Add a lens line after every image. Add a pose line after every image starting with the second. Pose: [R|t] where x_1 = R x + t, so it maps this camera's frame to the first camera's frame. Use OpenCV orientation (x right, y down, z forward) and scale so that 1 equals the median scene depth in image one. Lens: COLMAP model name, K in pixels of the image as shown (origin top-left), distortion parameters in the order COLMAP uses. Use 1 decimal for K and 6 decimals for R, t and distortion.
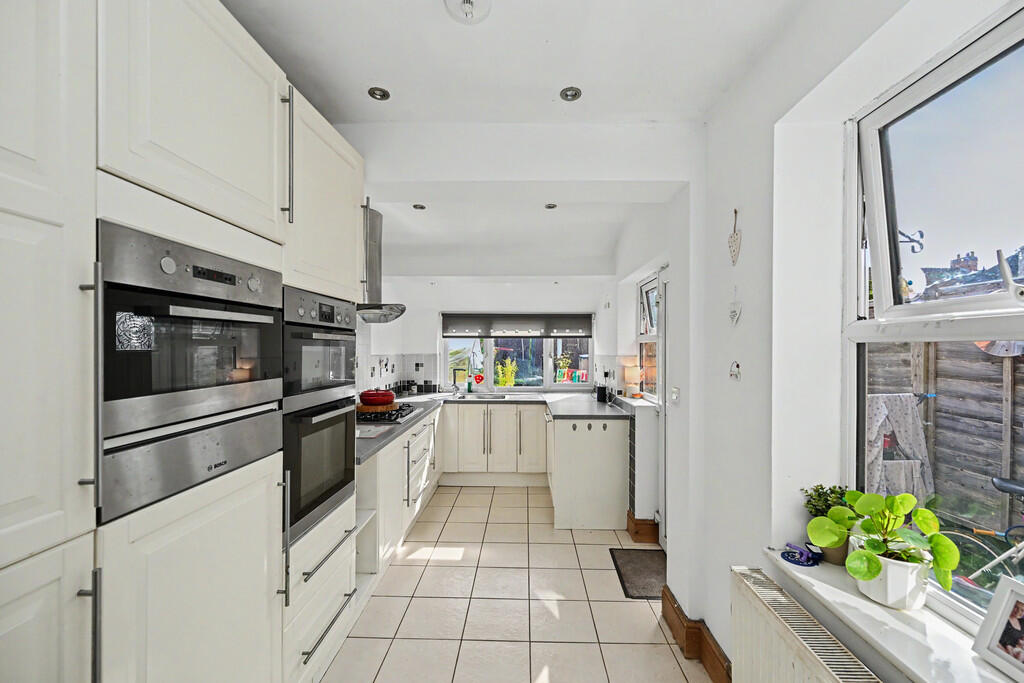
lens RADIAL K [[420.8, 0, 510.4], [0, 420.8, 350.9], [0, 0, 1]] dist [-0.000879, 0.000528]
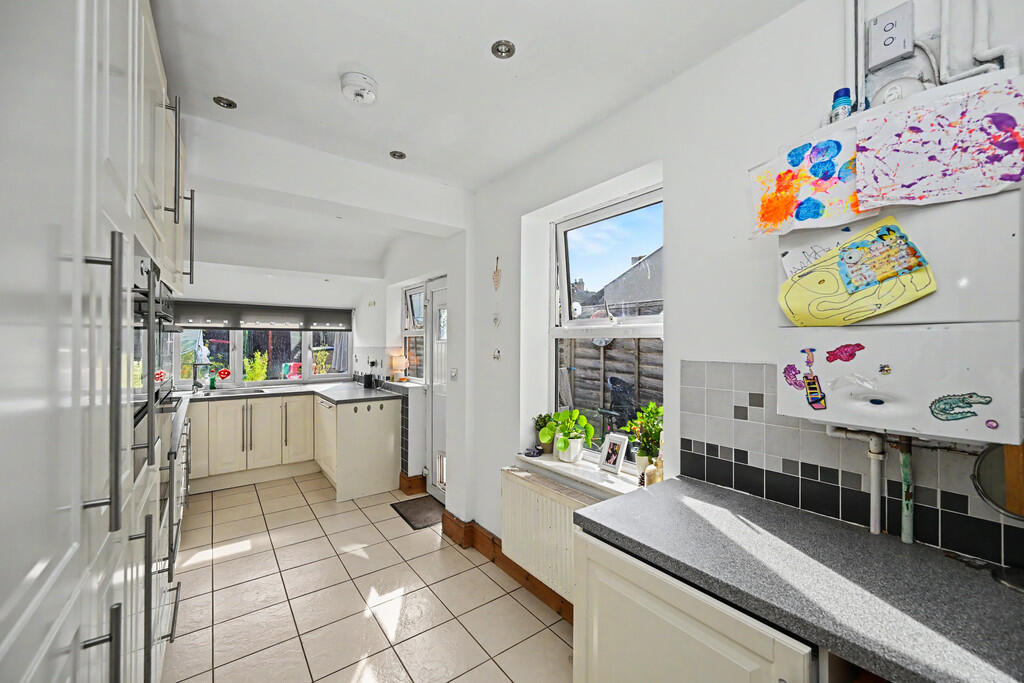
lens RADIAL K [[413.3, 0, 520.9], [0, 413.3, 345.0], [0, 0, 1]] dist [0.000106, 0.000552]
pose [[0.772273, -0.003028, 0.635283, -0.227874], [0.001540, 0.999995, 0.002895, 0.002563], [-0.635288, -0.001257, 0.772274, -0.166192]]
